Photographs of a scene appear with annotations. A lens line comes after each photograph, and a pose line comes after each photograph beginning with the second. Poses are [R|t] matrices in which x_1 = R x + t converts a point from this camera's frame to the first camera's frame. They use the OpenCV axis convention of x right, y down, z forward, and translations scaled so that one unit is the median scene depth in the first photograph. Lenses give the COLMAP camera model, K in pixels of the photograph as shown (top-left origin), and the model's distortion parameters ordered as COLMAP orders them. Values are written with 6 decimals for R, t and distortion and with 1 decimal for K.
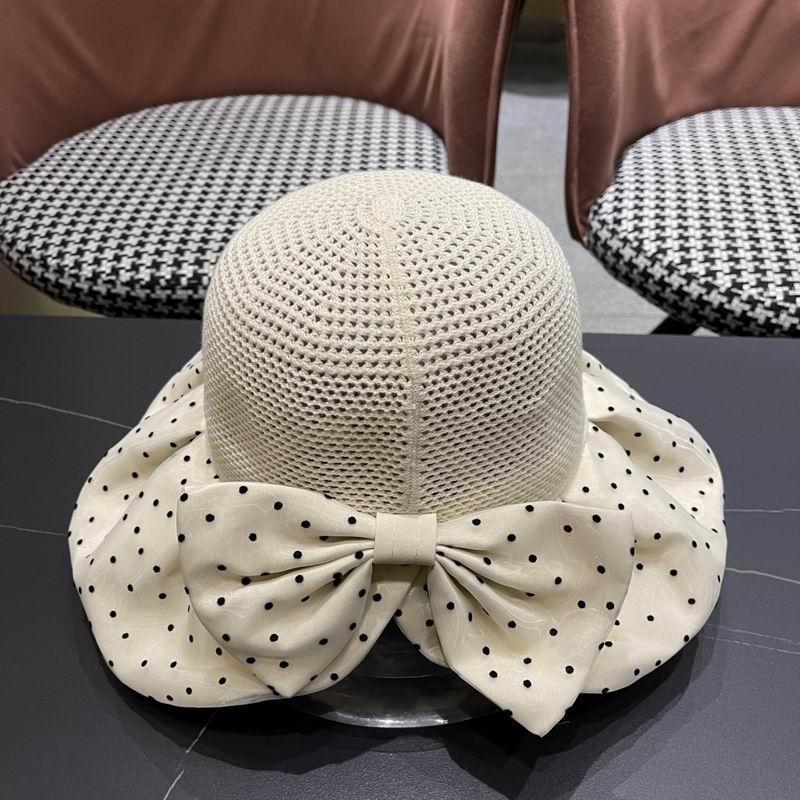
lens RADIAL K [[841.4, 0, 407.9], [0, 841.4, 414.6], [0, 0, 1]] dist [0.015929, 0.000000]
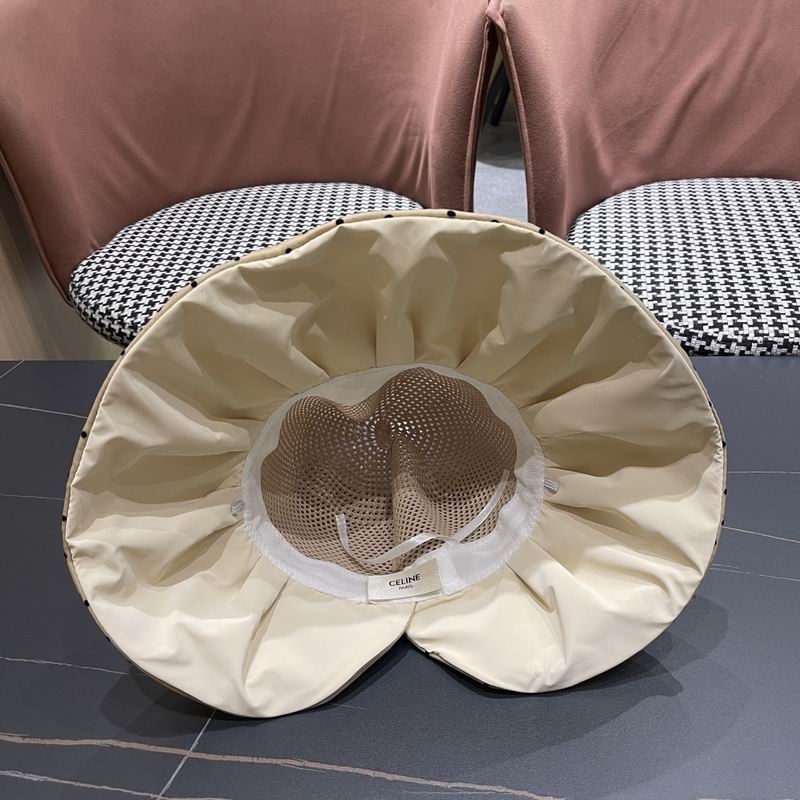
lens RADIAL K [[841.4, 0, 401.9], [0, 841.4, 406.9], [0, 0, 1]] dist [0.015929, 0.000000]
pose [[0.999193, -0.032420, -0.023698, 0.021594], [0.030322, 0.995997, -0.084090, 0.070519], [0.026330, 0.083303, 0.996176, -0.254418]]
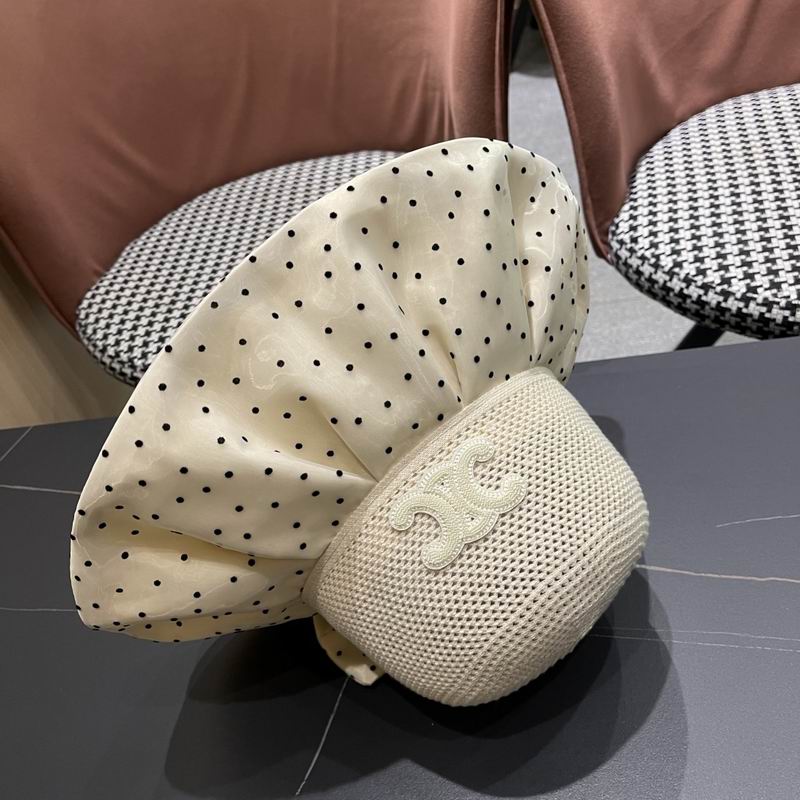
lens RADIAL K [[841.4, 0, 404.4], [0, 841.4, 410.4], [0, 0, 1]] dist [0.015929, 0.000000]
pose [[0.980837, -0.149235, -0.125249, 0.066718], [0.151518, 0.988415, 0.008845, -0.071211], [0.122478, -0.027653, 0.992086, -0.093614]]
